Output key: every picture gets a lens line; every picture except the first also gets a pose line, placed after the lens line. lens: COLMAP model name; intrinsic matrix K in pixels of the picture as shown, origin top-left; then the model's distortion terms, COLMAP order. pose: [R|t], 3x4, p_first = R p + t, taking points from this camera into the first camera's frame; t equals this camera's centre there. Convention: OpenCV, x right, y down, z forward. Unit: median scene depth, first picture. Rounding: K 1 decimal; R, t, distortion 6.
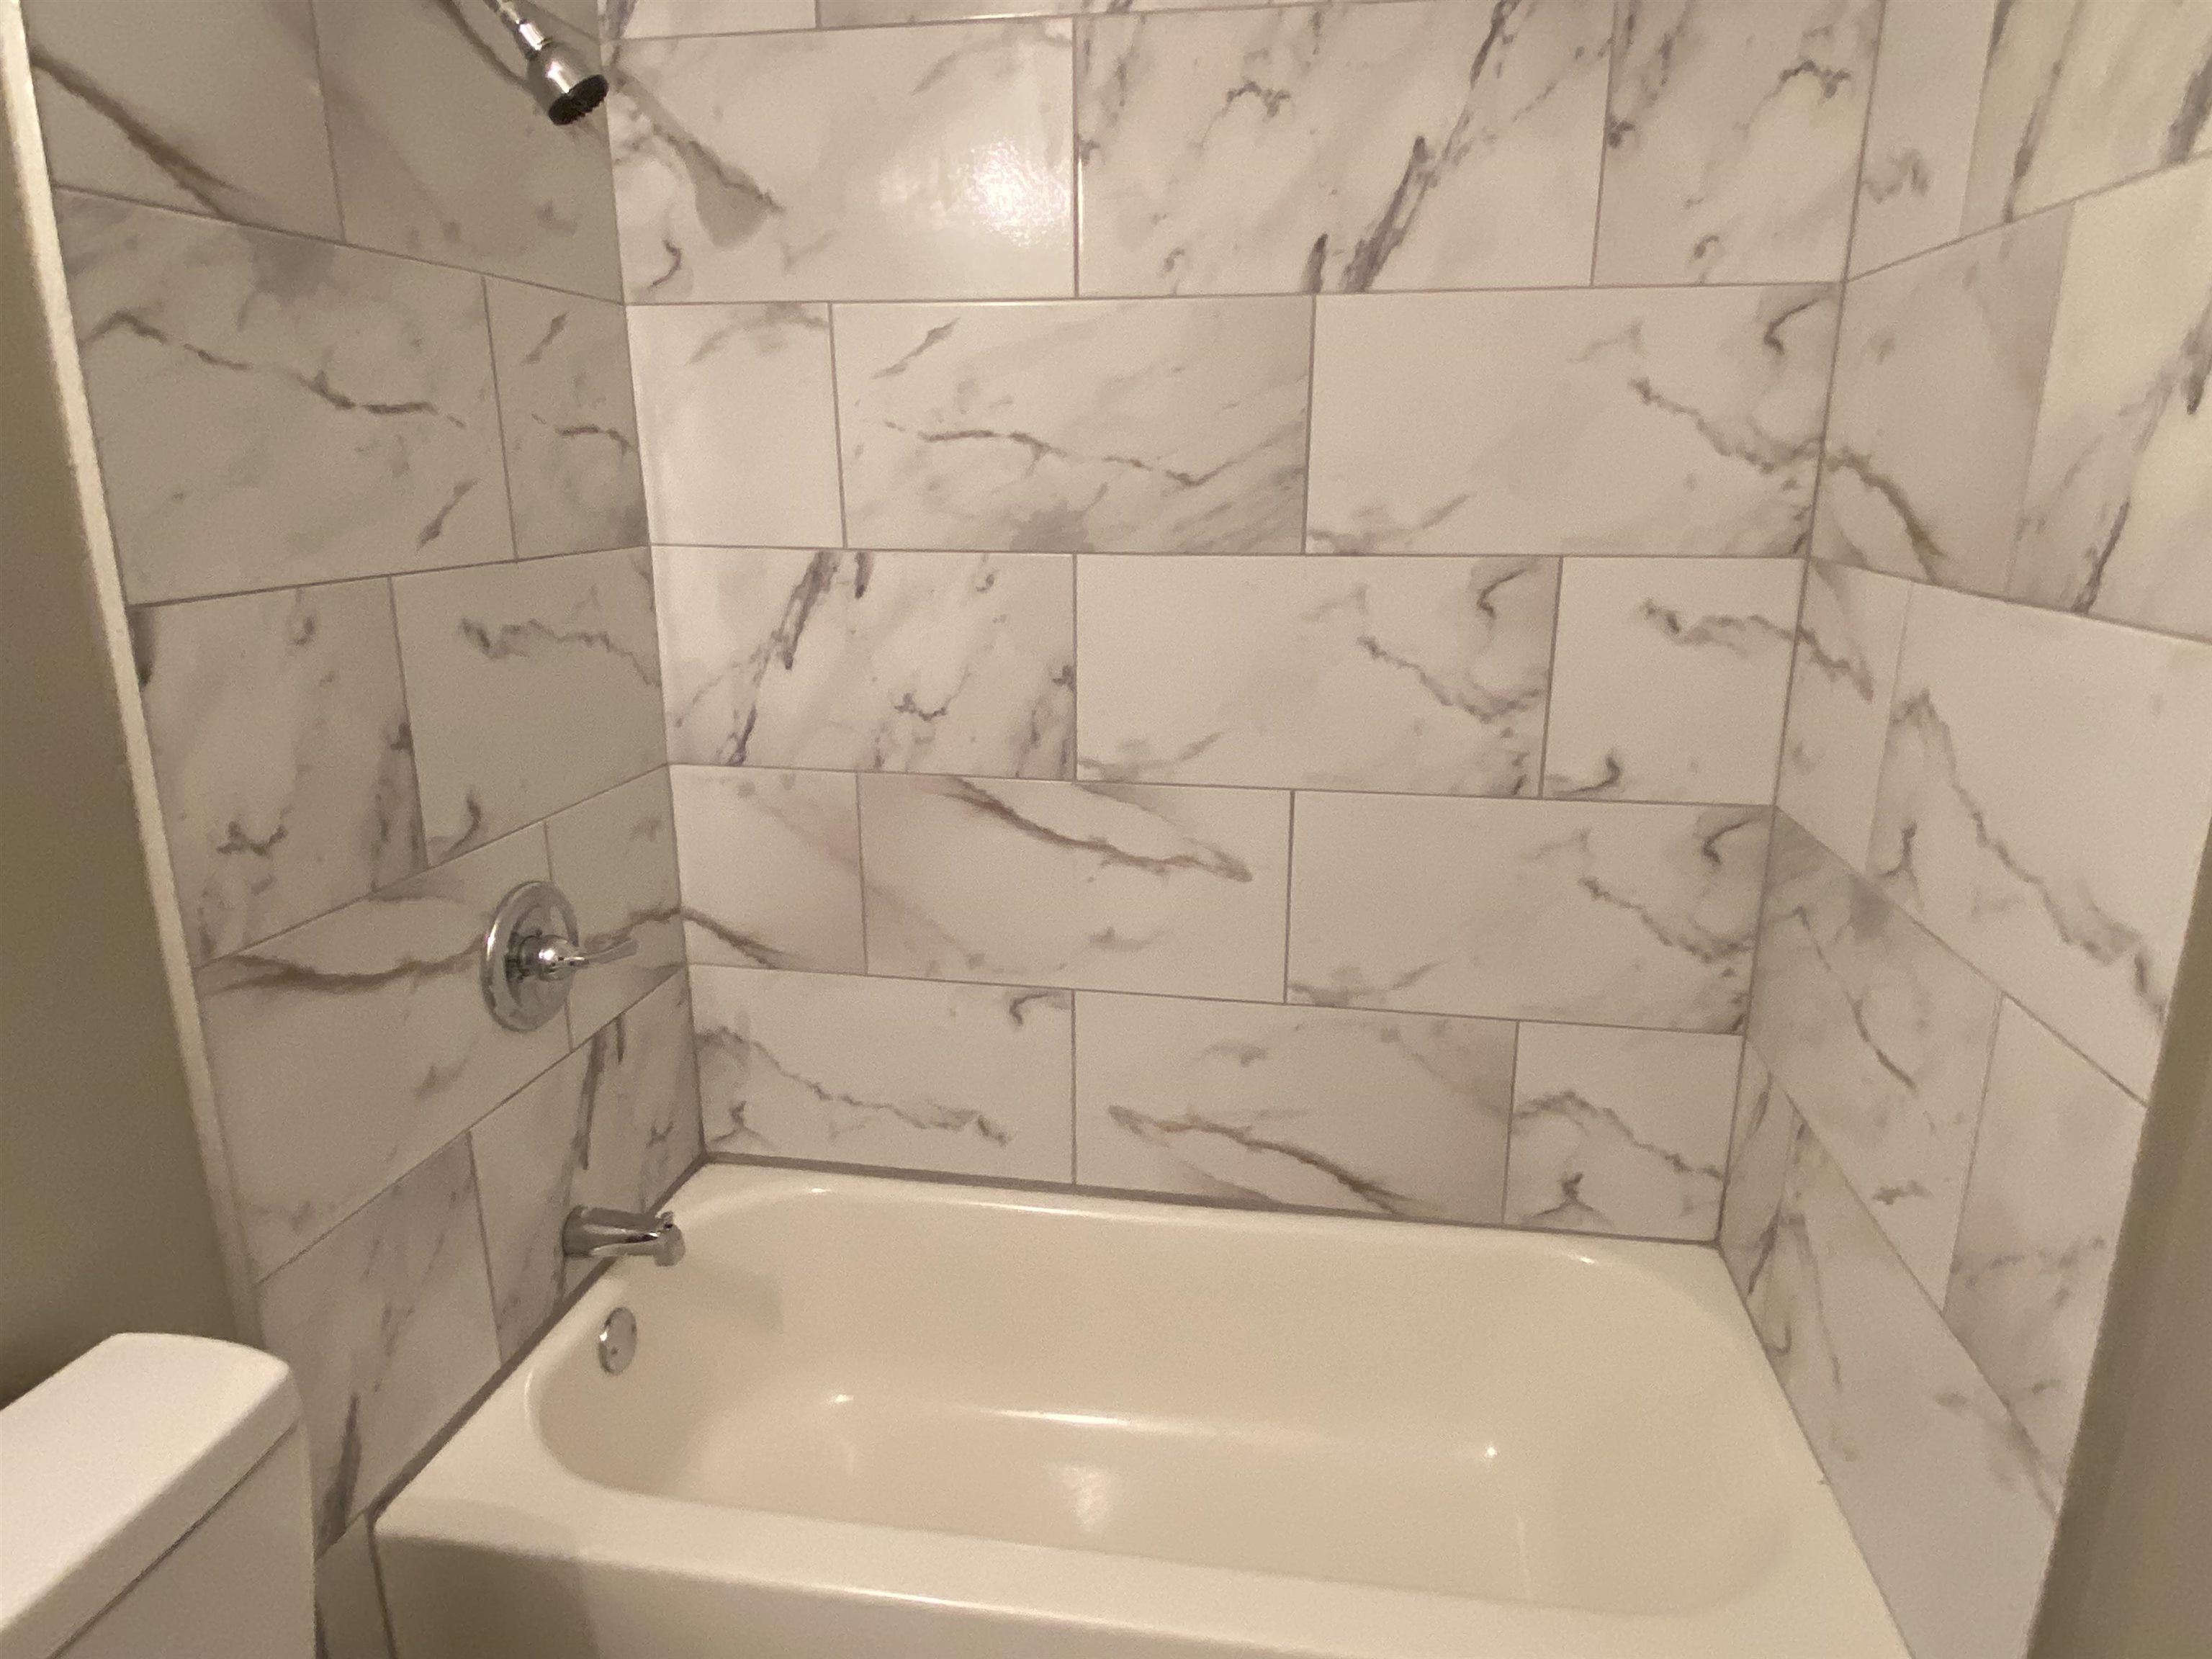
lens RADIAL K [[1343.9, 0, 1103.6], [0, 1343.9, 810.8], [0, 0, 1]] dist [0.087005, -0.102217]
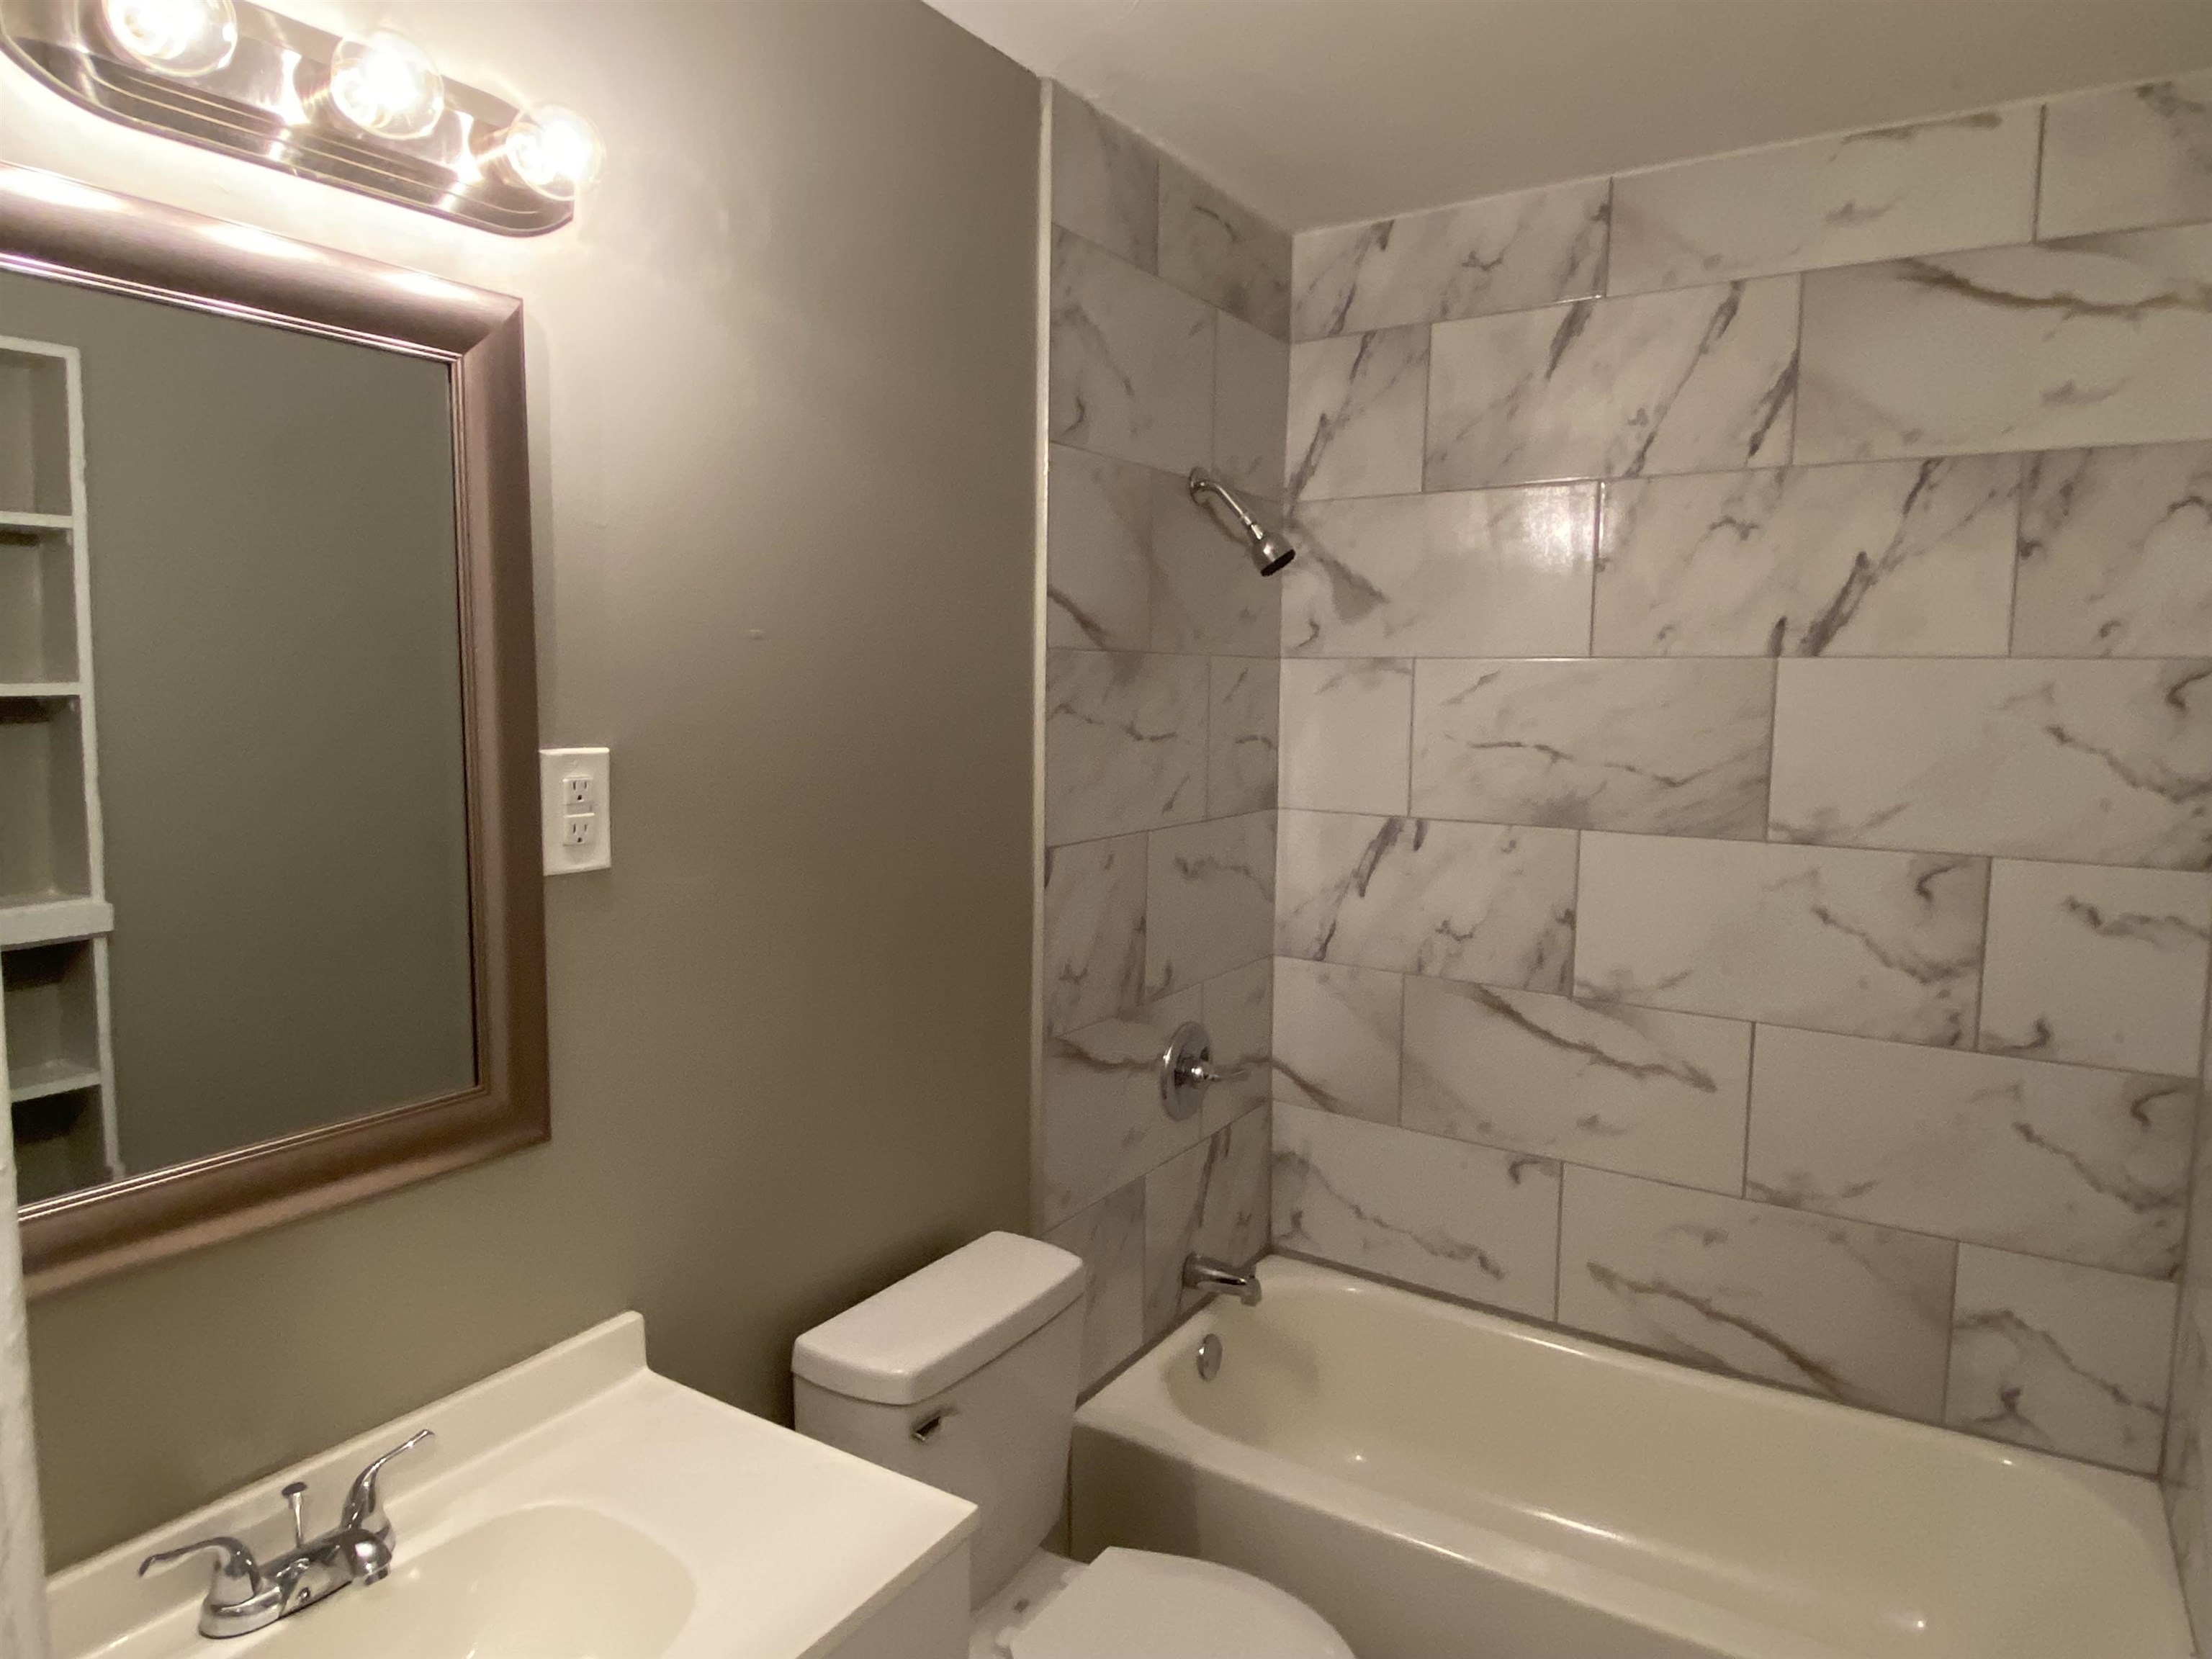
lens RADIAL K [[1343.9, 0, 1103.6], [0, 1343.9, 810.8], [0, 0, 1]] dist [0.087005, -0.102217]
pose [[0.922192, 0.049717, -0.383524, 0.061215], [-0.109326, 0.984766, -0.135219, 0.030027], [0.370958, 0.166627, 0.913578, -0.446885]]
